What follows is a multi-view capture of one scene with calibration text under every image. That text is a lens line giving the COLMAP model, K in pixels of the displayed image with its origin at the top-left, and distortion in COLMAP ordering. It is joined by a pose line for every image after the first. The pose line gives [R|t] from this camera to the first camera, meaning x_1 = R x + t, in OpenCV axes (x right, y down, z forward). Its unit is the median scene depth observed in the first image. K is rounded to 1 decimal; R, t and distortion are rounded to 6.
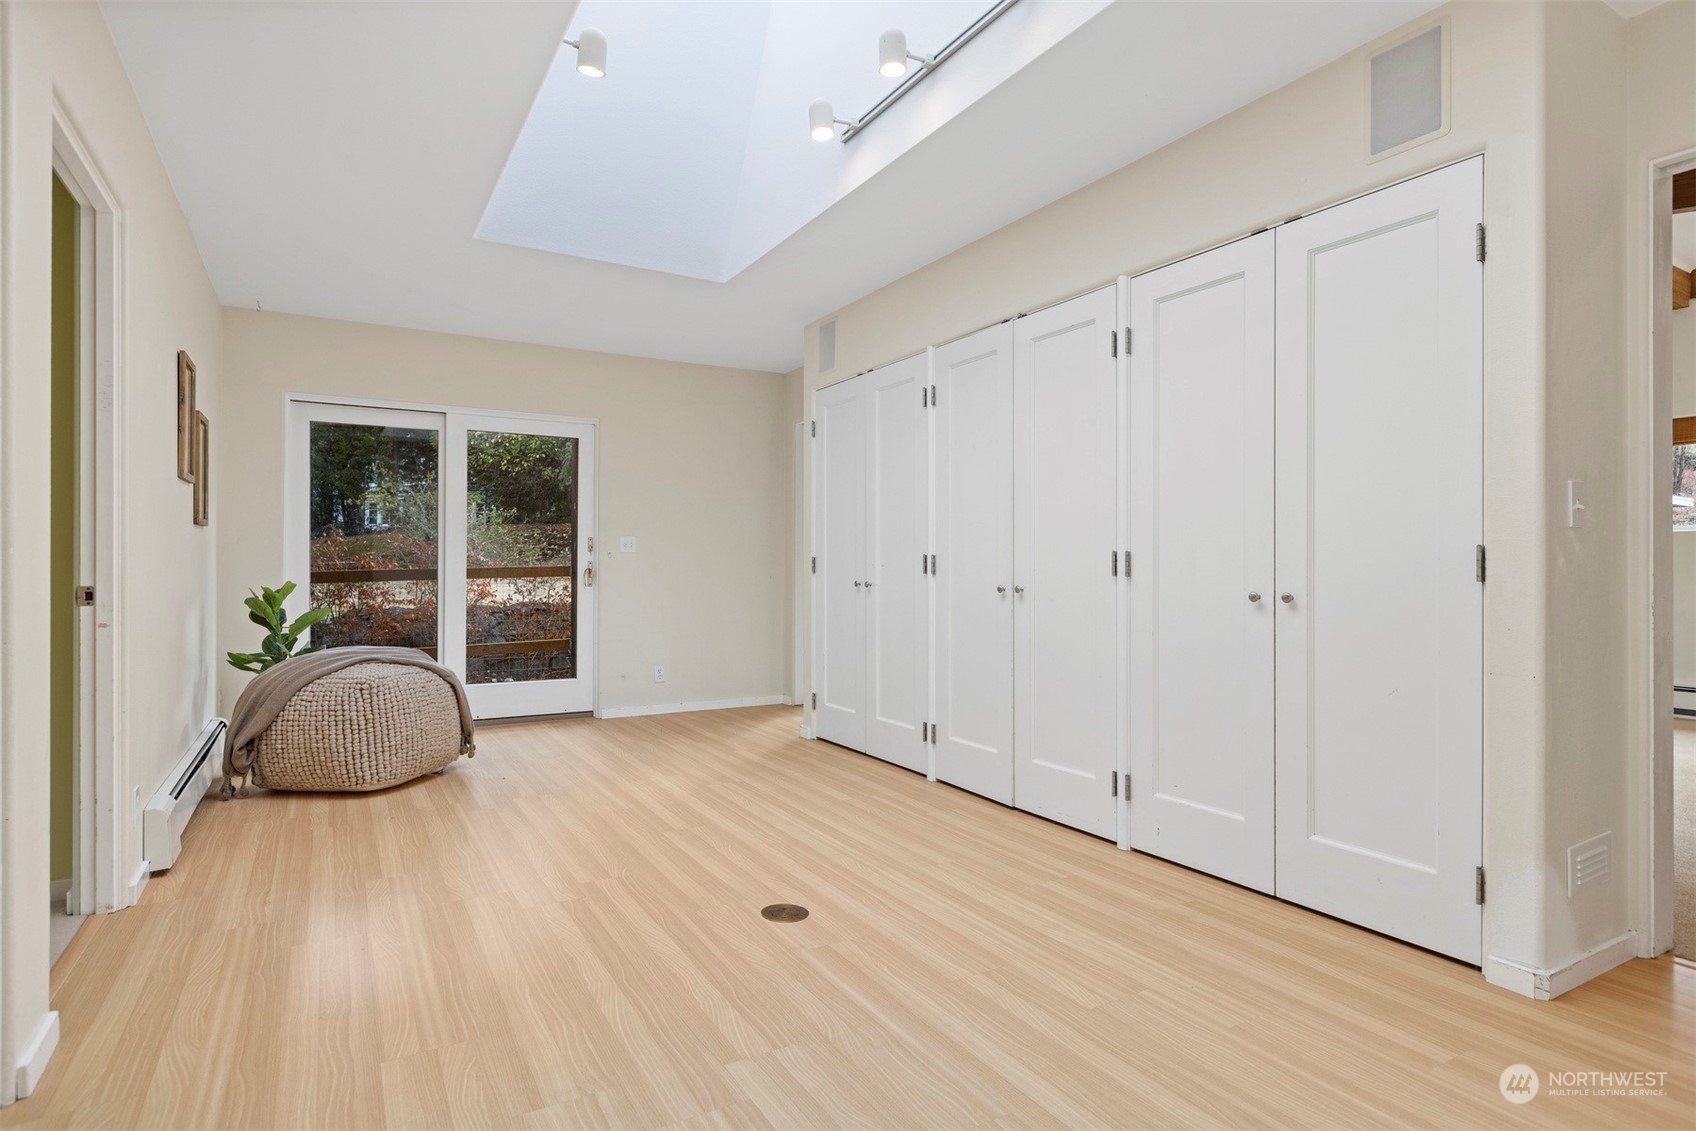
lens RADIAL K [[873.4, 0, 851.9], [0, 873.4, 565.6], [0, 0, 1]] dist [-0.003241, 0.000485]
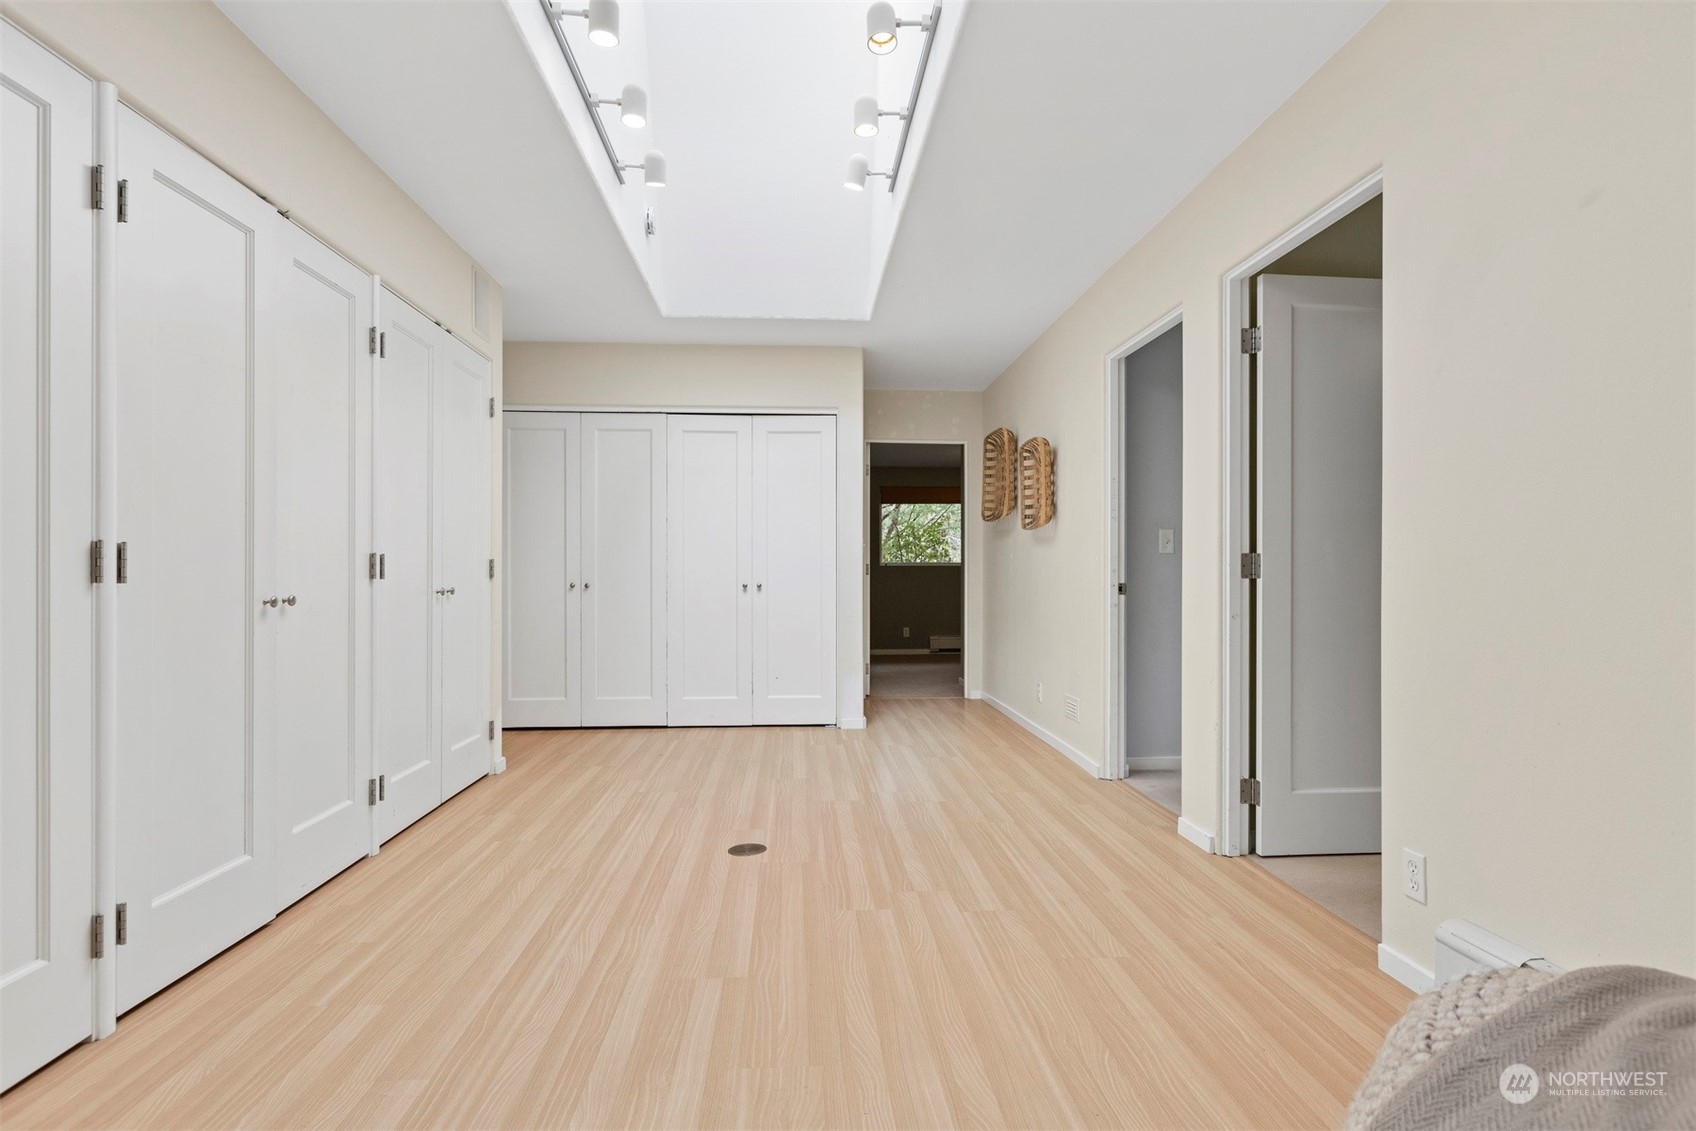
lens RADIAL K [[852.0, 0, 849.4], [0, 852.0, 570.6], [0, 0, 1]] dist [-0.005618, 0.001718]
pose [[-0.890731, -0.001730, 0.454527, -0.669143], [-0.003772, 0.999986, -0.003586, 0.006307], [-0.454515, -0.004909, -0.890726, 1.788404]]
